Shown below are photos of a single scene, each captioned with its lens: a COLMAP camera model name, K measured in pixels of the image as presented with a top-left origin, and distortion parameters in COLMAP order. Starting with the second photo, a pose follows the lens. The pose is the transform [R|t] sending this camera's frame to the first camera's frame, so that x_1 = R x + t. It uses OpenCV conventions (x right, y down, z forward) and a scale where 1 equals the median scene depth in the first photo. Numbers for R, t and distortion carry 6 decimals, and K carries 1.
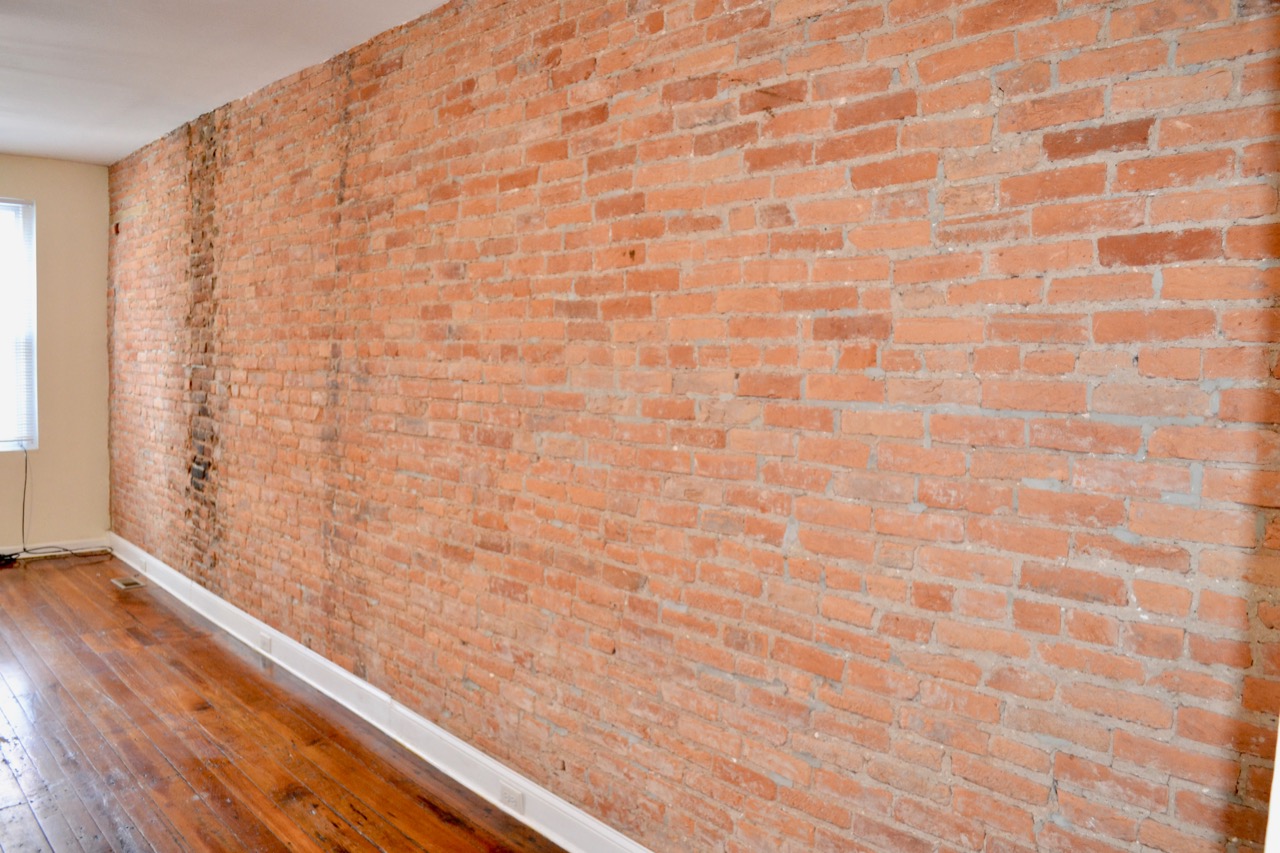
lens RADIAL K [[1023.9, 0, 640.0], [0, 1023.9, 426.5], [0, 0, 1]] dist [-0.081063, 0.005240]
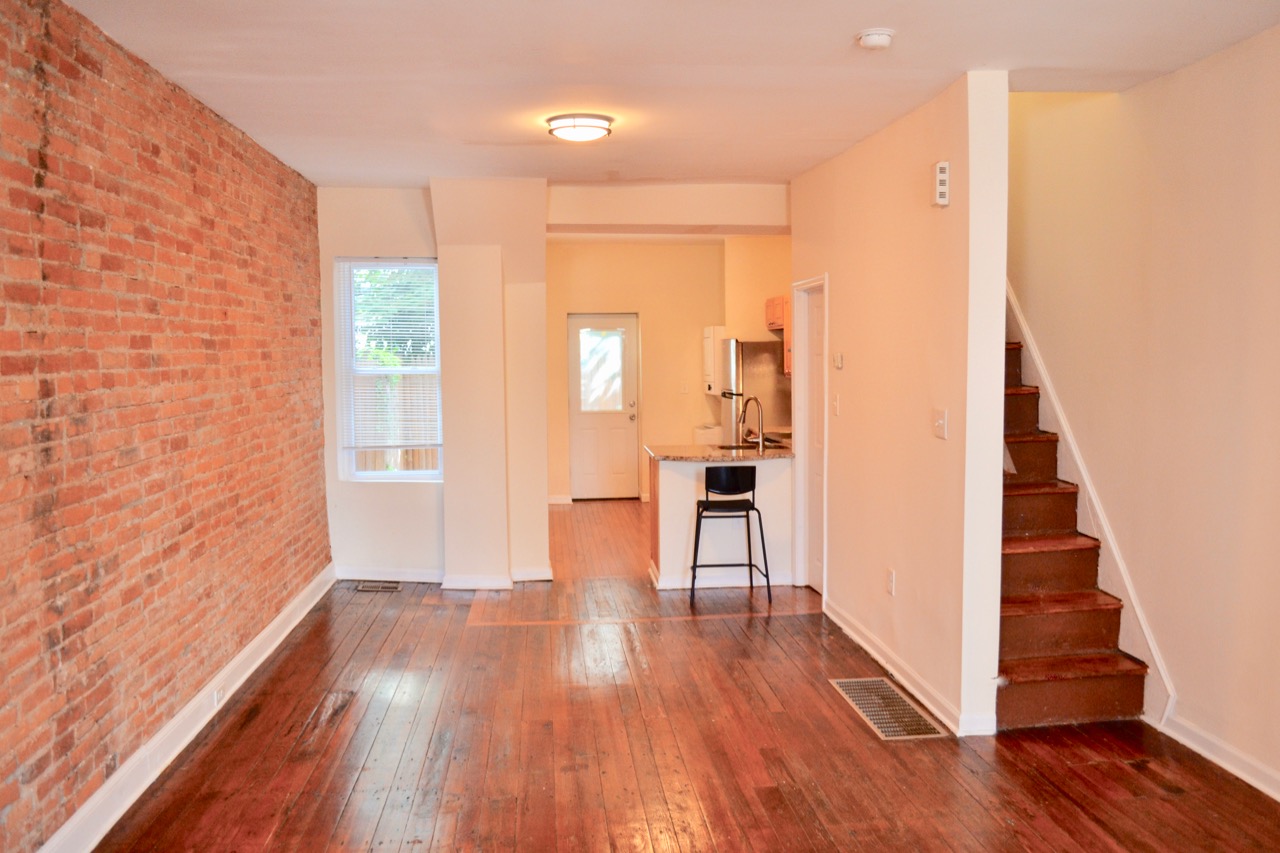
lens RADIAL K [[1023.9, 0, 640.0], [0, 1023.9, 426.5], [0, 0, 1]] dist [-0.081063, 0.005240]
pose [[-0.813825, -0.061291, 0.577869, -1.334100], [0.028863, 0.988932, 0.145538, -0.174938], [-0.580393, 0.135121, -0.803048, 1.673235]]
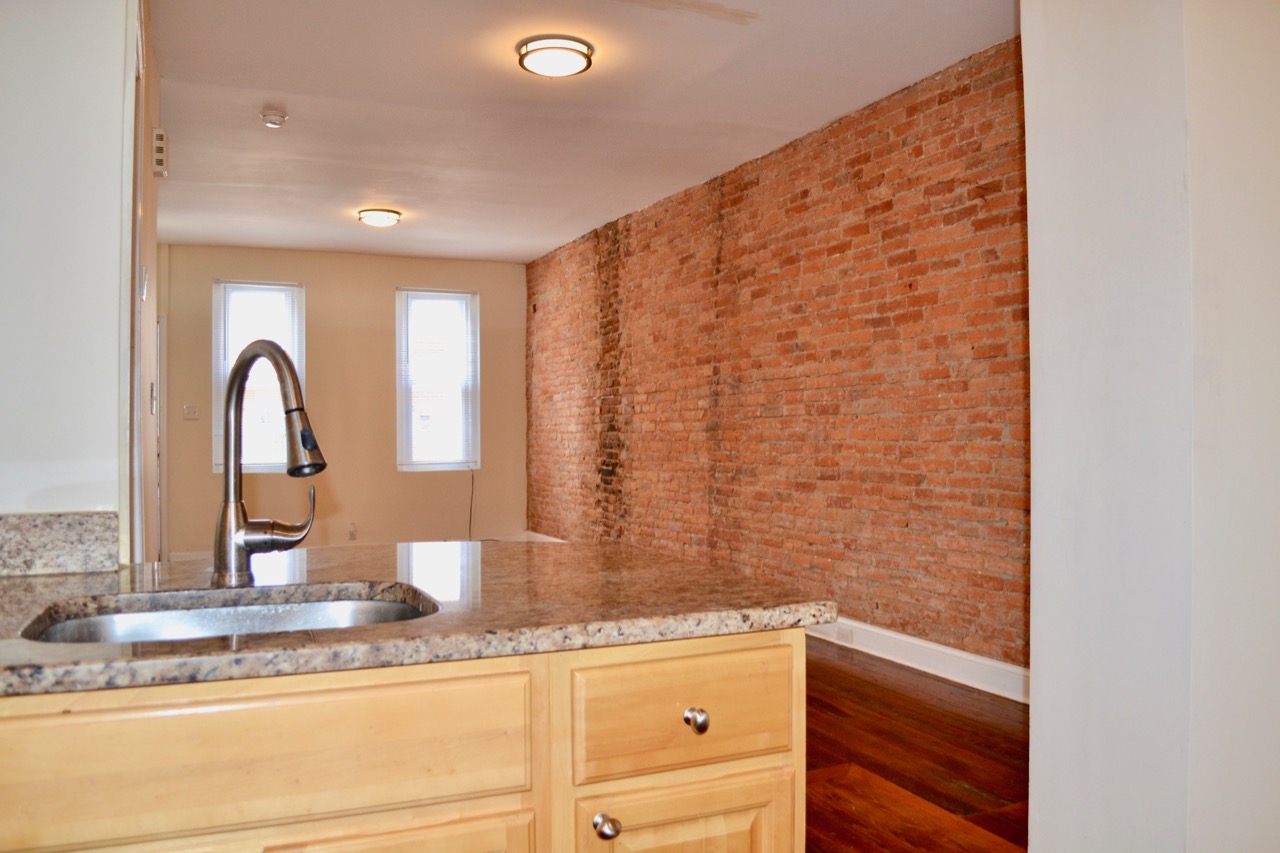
lens RADIAL K [[1023.9, 0, 640.0], [0, 1023.9, 426.5], [0, 0, 1]] dist [-0.081063, 0.005240]
pose [[0.957804, -0.033039, -0.285516, 0.030713], [0.010490, 0.996728, -0.080149, 0.163199], [0.287230, 0.073772, 0.955017, -0.606923]]
